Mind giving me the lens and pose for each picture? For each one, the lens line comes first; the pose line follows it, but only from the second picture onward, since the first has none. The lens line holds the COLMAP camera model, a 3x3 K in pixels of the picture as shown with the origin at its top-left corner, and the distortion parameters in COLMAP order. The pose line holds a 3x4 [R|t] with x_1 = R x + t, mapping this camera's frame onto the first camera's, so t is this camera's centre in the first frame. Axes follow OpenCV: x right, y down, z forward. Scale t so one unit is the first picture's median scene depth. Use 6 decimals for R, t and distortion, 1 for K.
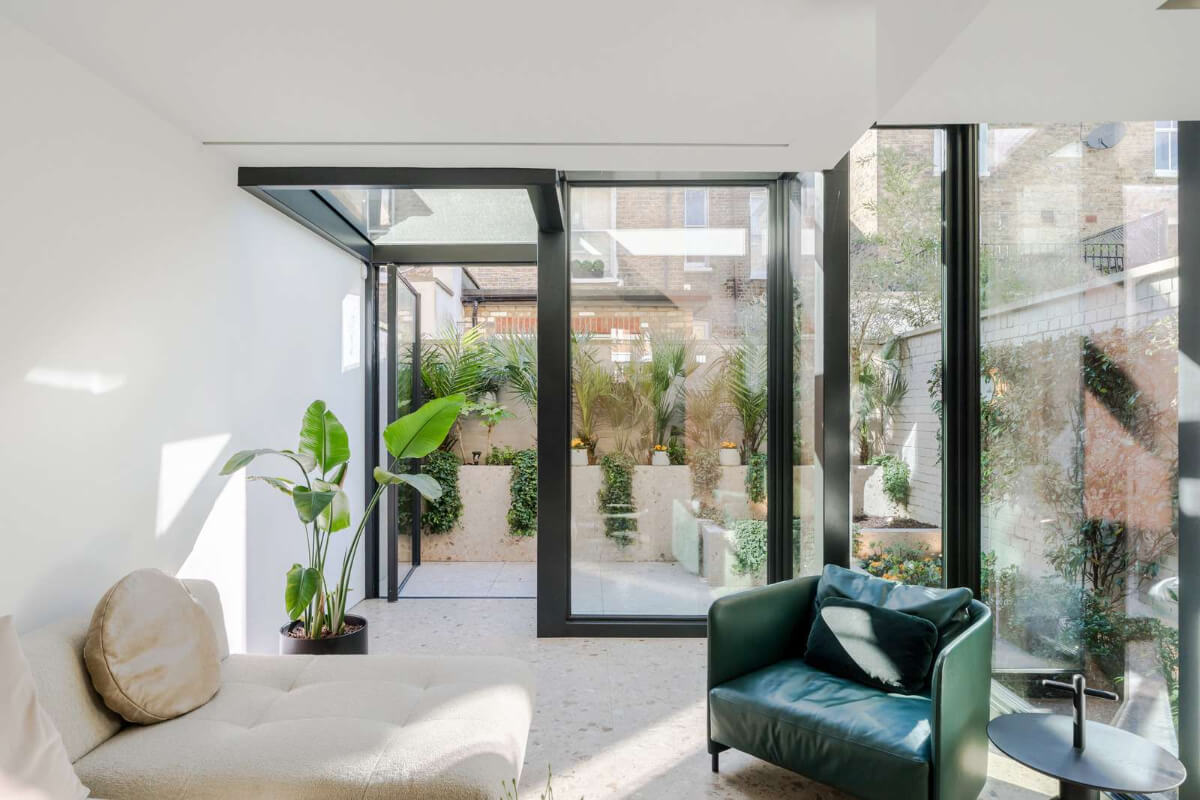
lens RADIAL K [[714.9, 0, 592.7], [0, 714.9, 404.5], [0, 0, 1]] dist [-0.001260, 0.000576]
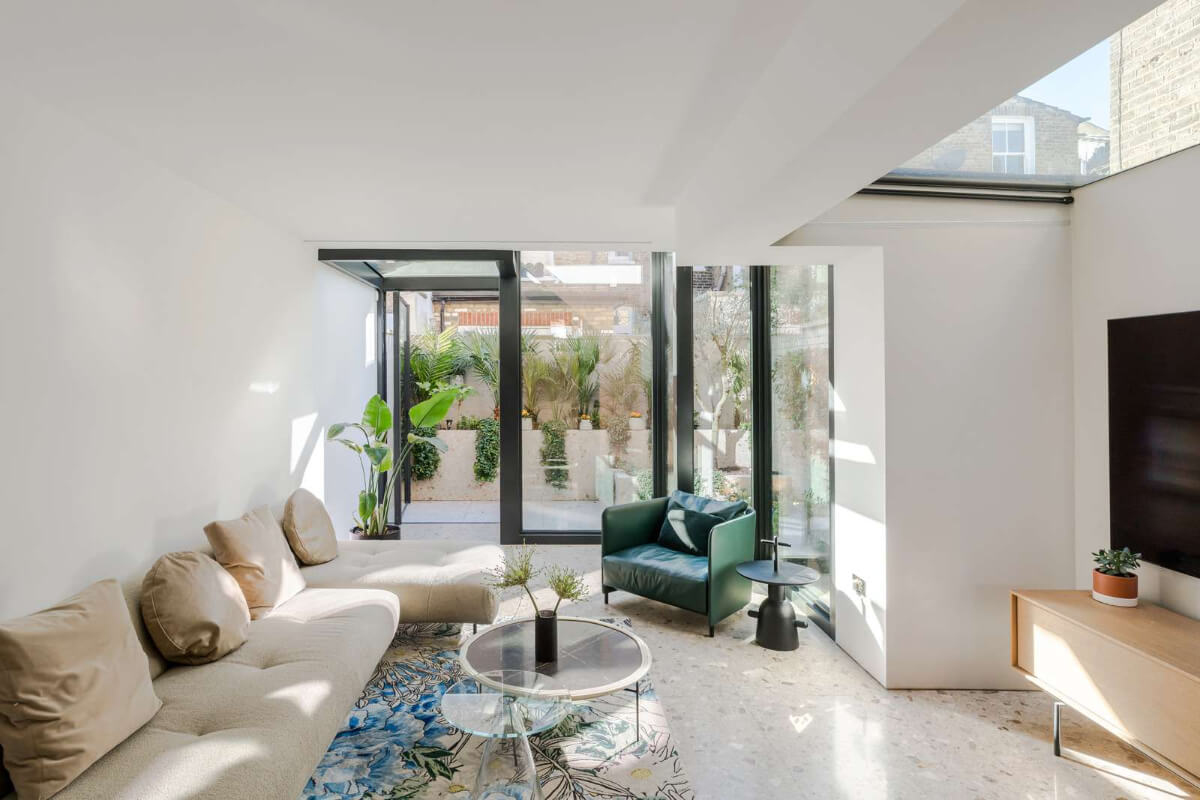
lens RADIAL K [[721.6, 0, 527.2], [0, 721.6, 361.8], [0, 0, 1]] dist [-0.001823, -0.000375]
pose [[0.999956, -0.003306, -0.008780, -0.004984], [0.003272, 0.999987, -0.003845, -0.051517], [0.008793, 0.003816, 0.999954, -0.492484]]
